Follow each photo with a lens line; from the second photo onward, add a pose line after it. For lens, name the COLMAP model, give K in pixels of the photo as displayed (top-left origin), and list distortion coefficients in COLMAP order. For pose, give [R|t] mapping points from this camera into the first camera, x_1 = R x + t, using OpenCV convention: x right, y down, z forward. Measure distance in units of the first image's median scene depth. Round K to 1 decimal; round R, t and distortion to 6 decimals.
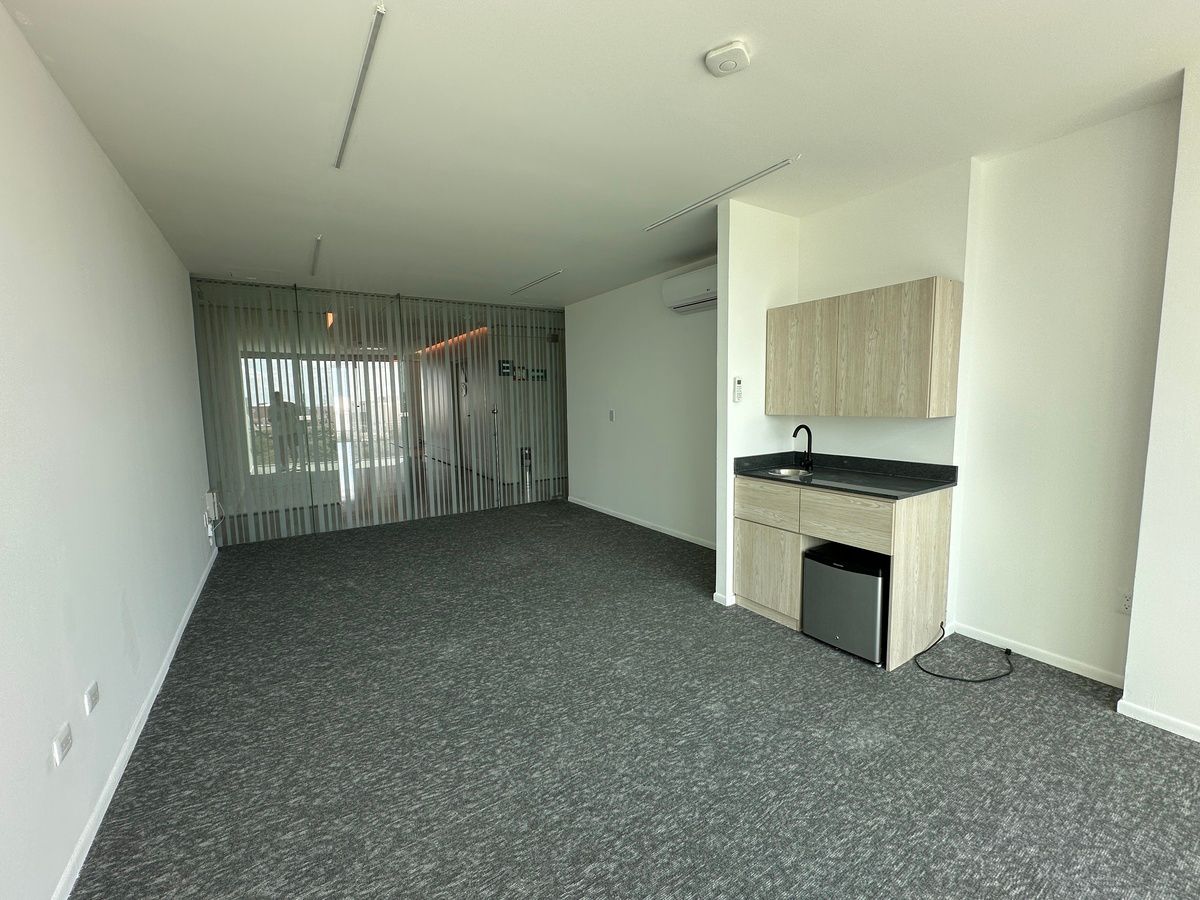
lens RADIAL K [[483.4, 0, 596.4], [0, 483.4, 447.4], [0, 0, 1]] dist [-0.000043, 0.000013]
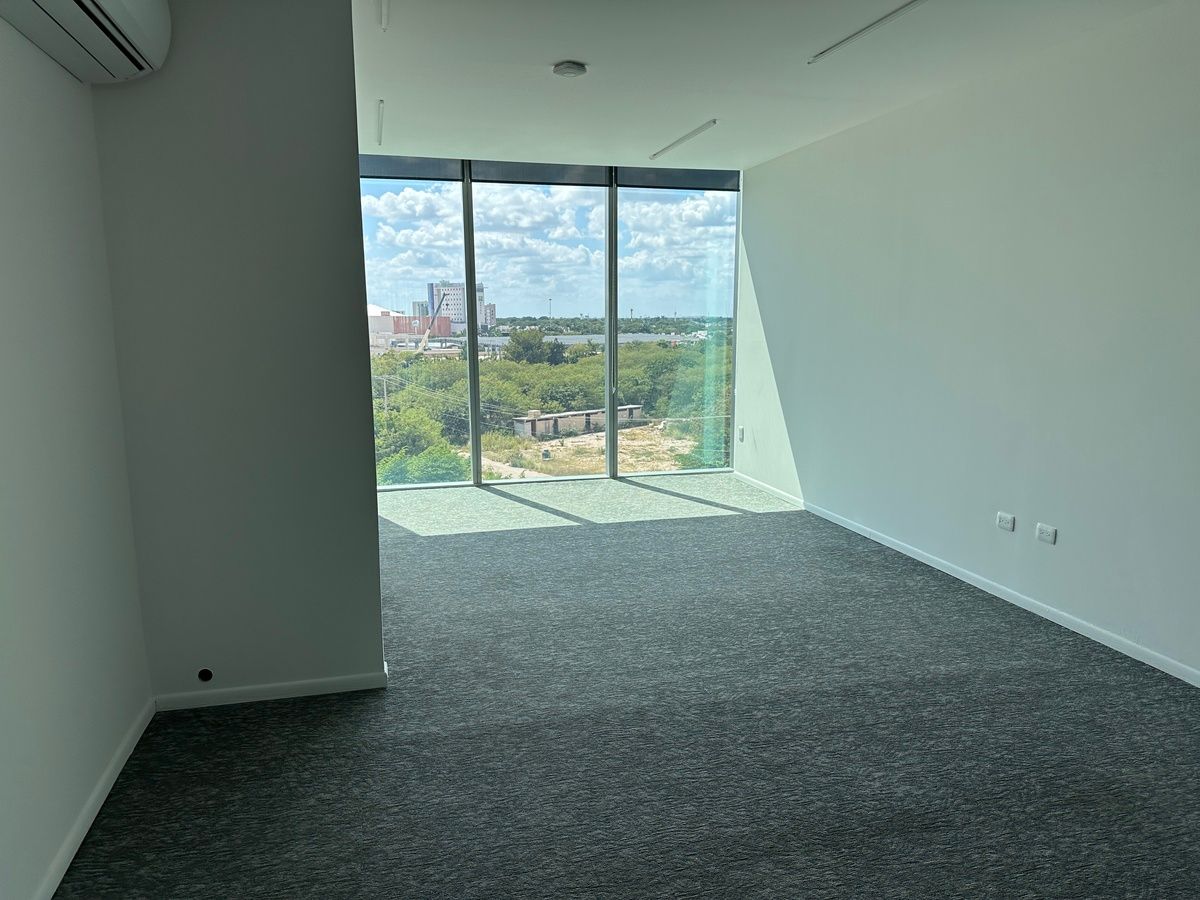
lens RADIAL K [[851.1, 0, 600.0], [0, 851.1, 450.0], [0, 0, 1]] dist [0.062326, -0.072571]
pose [[-0.952671, -0.024423, 0.303020, -0.328891], [0.052947, 0.968204, 0.244496, -0.206948], [-0.299356, 0.248968, -0.921087, 2.003292]]
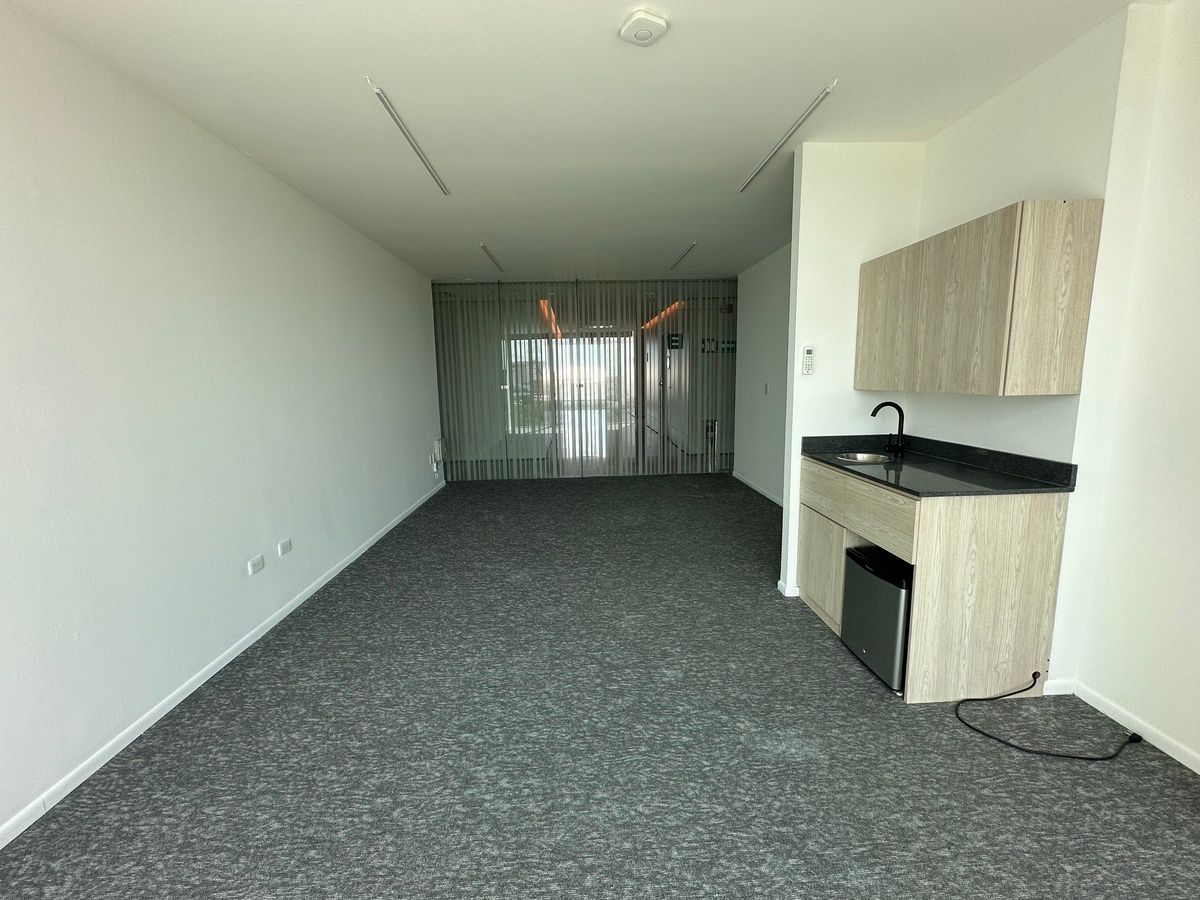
lens RADIAL K [[484.0, 0, 603.5], [0, 484.0, 445.6], [0, 0, 1]] dist [-0.000398, 0.000186]
pose [[0.870915, 0.070441, -0.486358, 0.431627], [-0.044534, 0.996914, 0.064640, -0.003959], [0.489411, -0.034636, 0.871365, 0.035189]]
